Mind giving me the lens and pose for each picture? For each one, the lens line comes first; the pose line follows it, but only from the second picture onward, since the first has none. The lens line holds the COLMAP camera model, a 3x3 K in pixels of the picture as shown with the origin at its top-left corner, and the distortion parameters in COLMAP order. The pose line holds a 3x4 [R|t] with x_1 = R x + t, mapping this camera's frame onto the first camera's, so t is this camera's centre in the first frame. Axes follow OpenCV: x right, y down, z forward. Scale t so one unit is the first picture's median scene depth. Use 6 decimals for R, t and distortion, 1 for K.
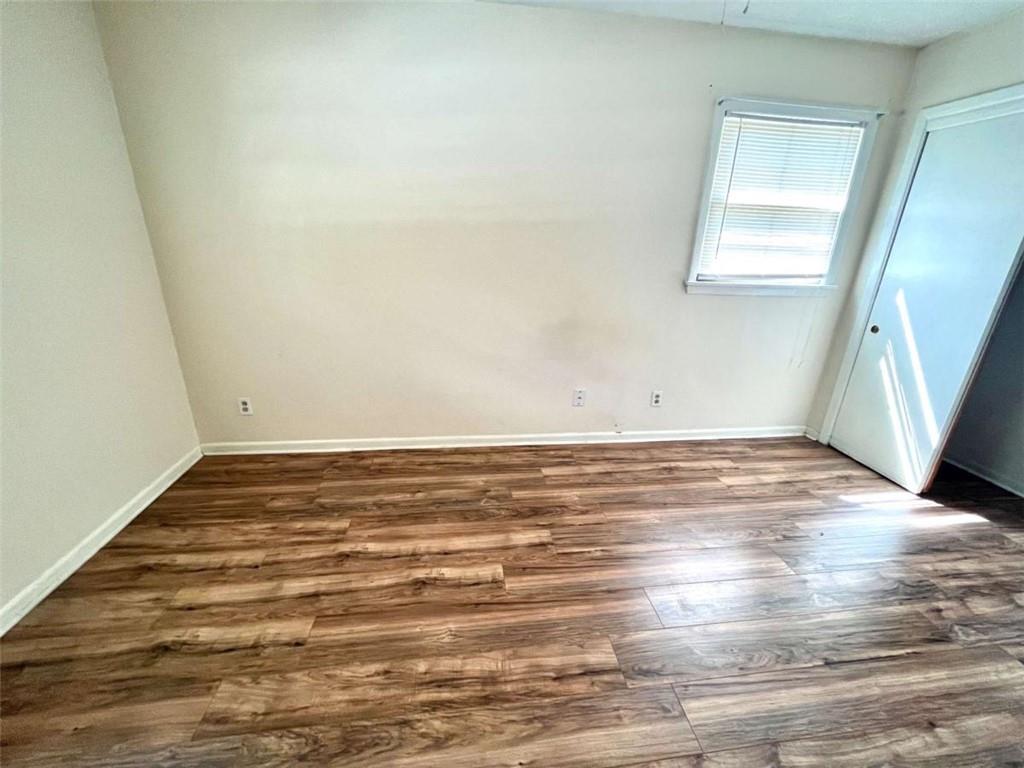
lens RADIAL K [[411.7, 0, 511.3], [0, 411.7, 383.1], [0, 0, 1]] dist [-0.002707, -0.000075]
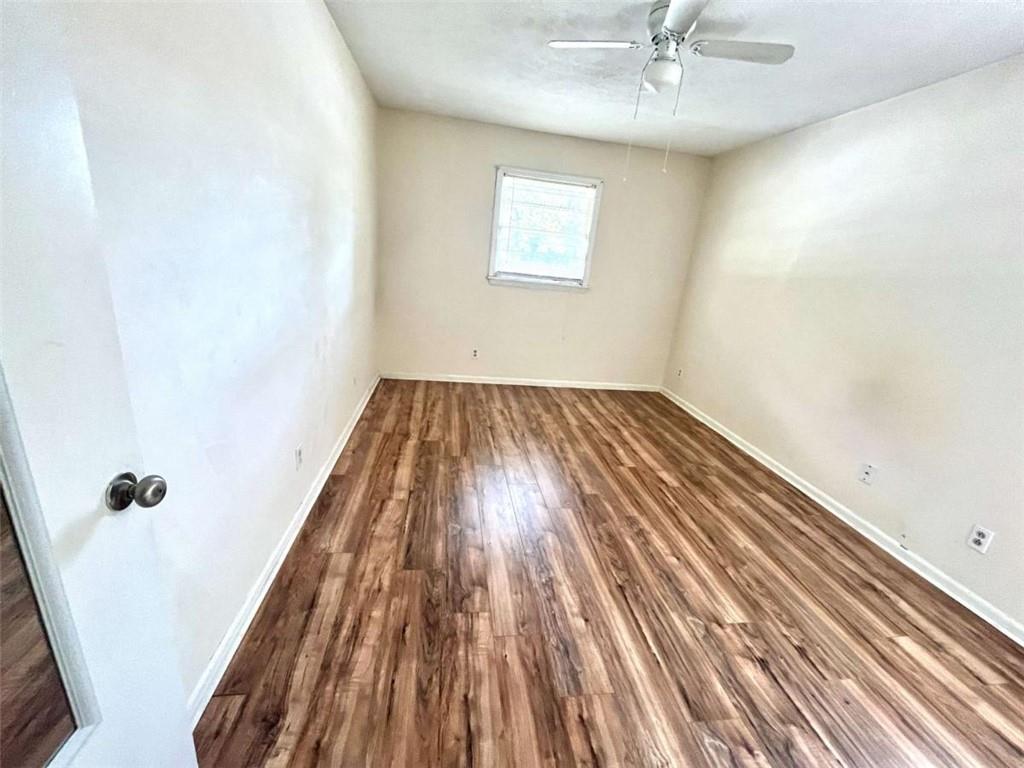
lens RADIAL K [[411.7, 0, 512.1], [0, 411.7, 384.9], [0, 0, 1]] dist [-0.002707, -0.000075]
pose [[0.017190, 0.276040, -0.960992, 1.144074], [-0.427787, 0.870752, 0.242466, -0.018017], [0.903716, 0.406932, 0.133054, 0.170330]]
